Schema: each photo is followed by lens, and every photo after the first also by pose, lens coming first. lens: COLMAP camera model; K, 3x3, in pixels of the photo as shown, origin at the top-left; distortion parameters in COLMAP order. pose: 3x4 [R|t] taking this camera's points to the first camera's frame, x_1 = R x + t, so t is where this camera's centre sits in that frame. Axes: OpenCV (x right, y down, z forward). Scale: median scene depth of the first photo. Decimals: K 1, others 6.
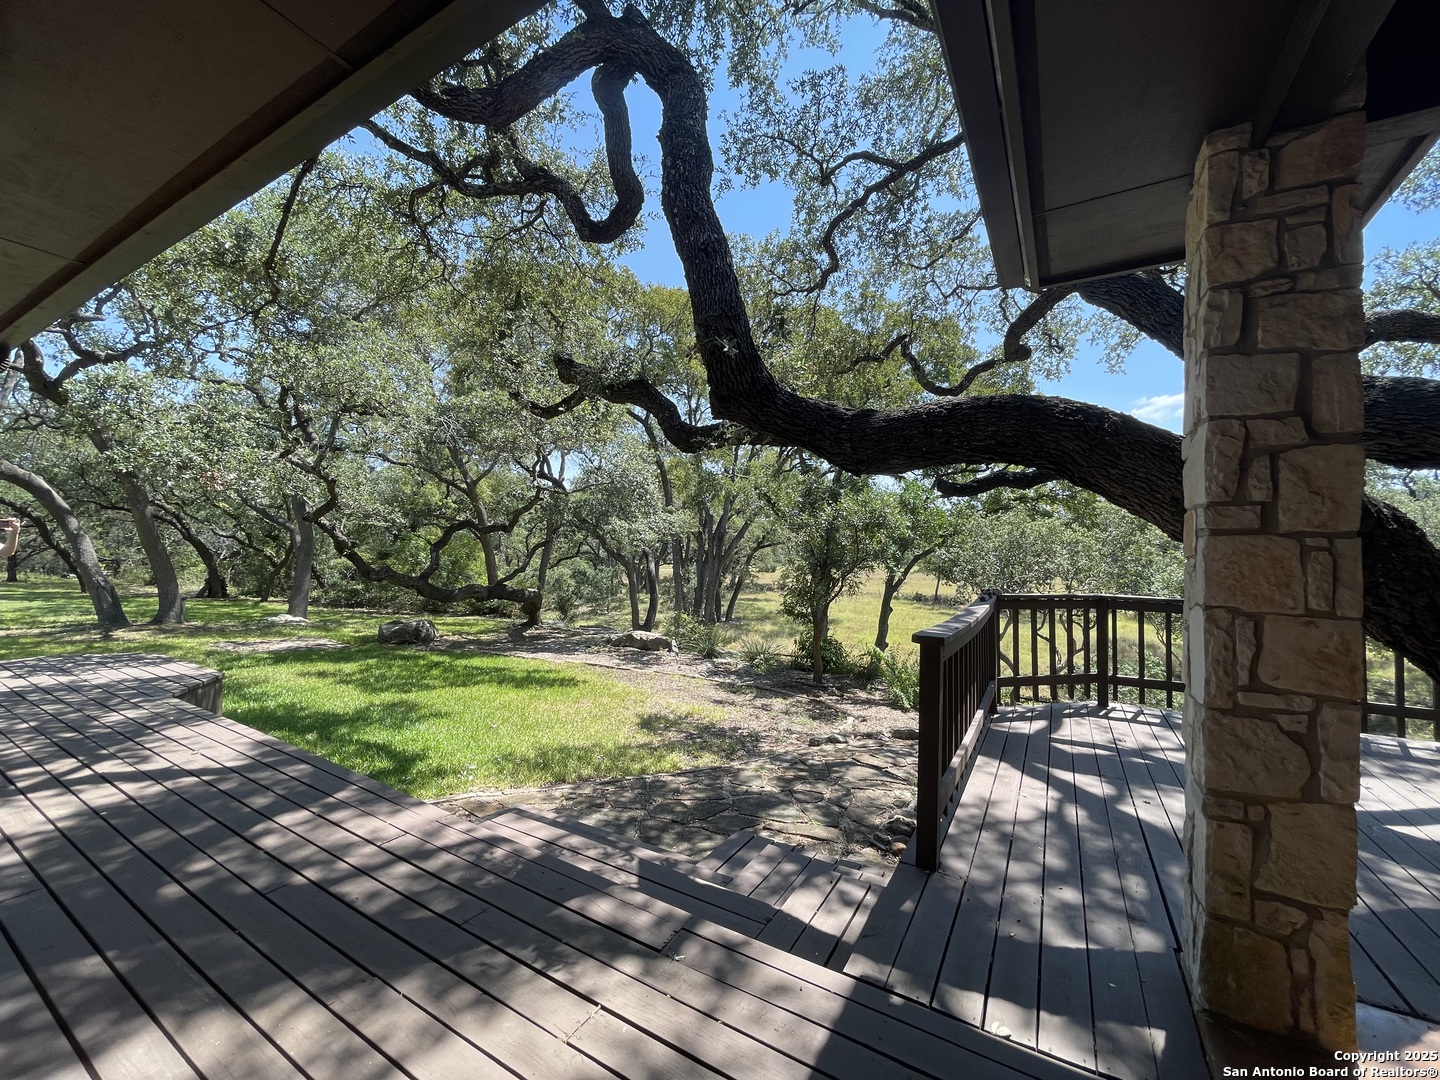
lens RADIAL K [[580.4, 0, 719.1], [0, 580.4, 543.4], [0, 0, 1]] dist [-0.002526, 0.001344]
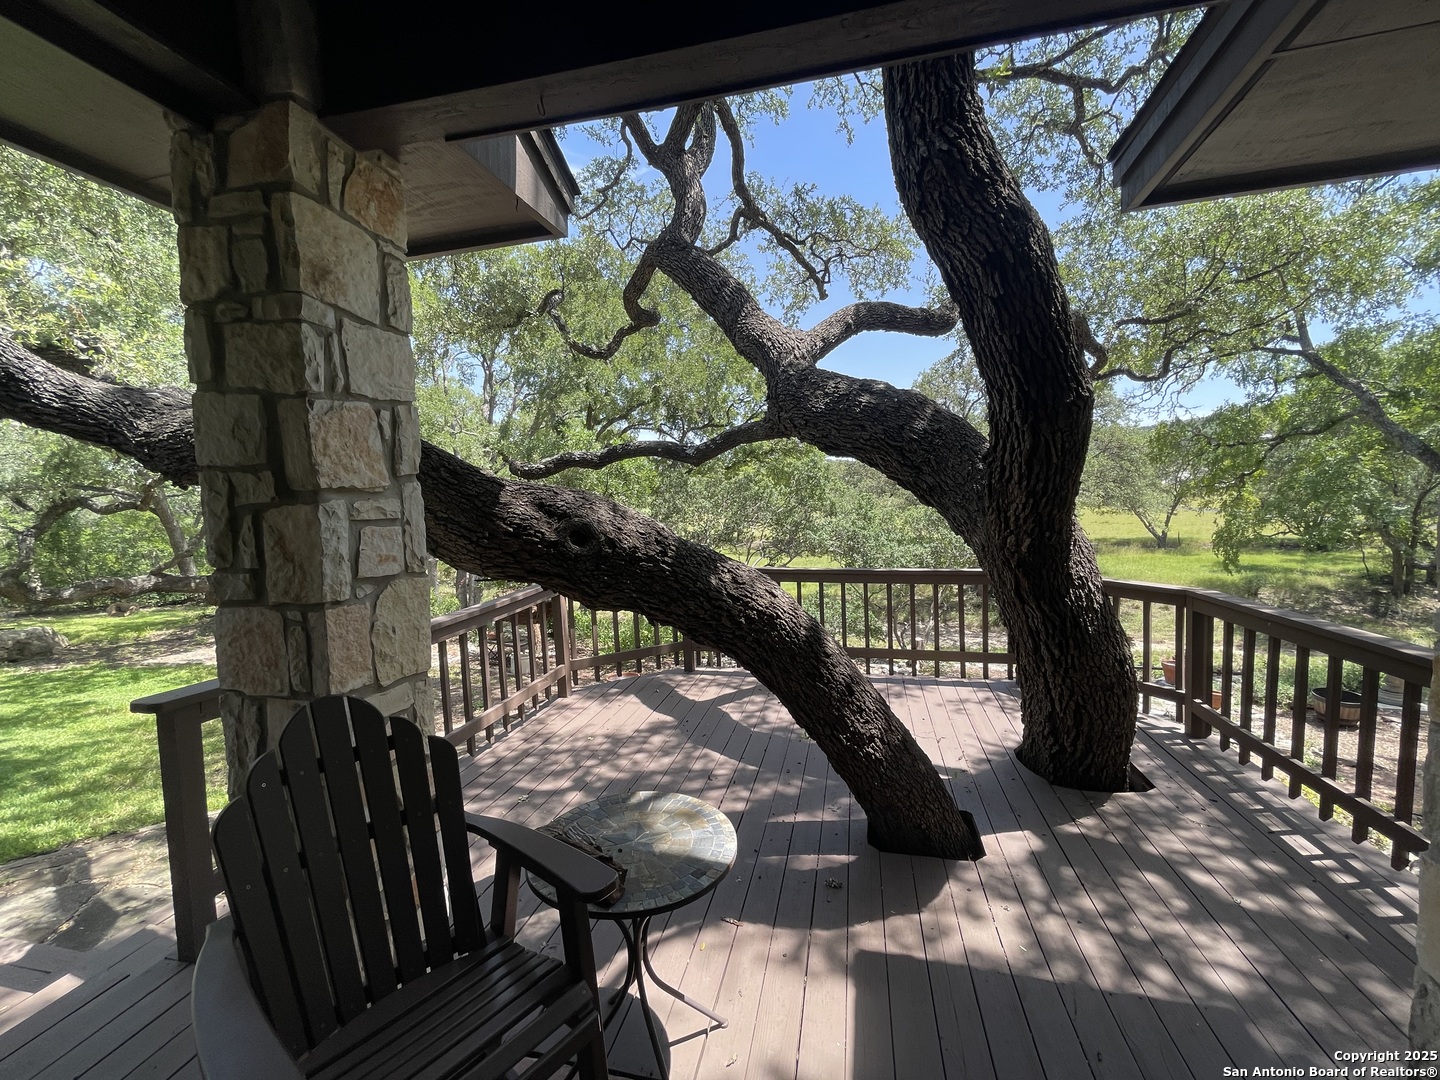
lens RADIAL K [[580.4, 0, 717.1], [0, 580.4, 536.4], [0, 0, 1]] dist [-0.002526, 0.001344]
pose [[0.954960, -0.065237, 0.289475, 1.367610], [0.040841, 0.995146, 0.089539, -0.170234], [-0.293911, -0.073684, 0.952989, -0.015199]]
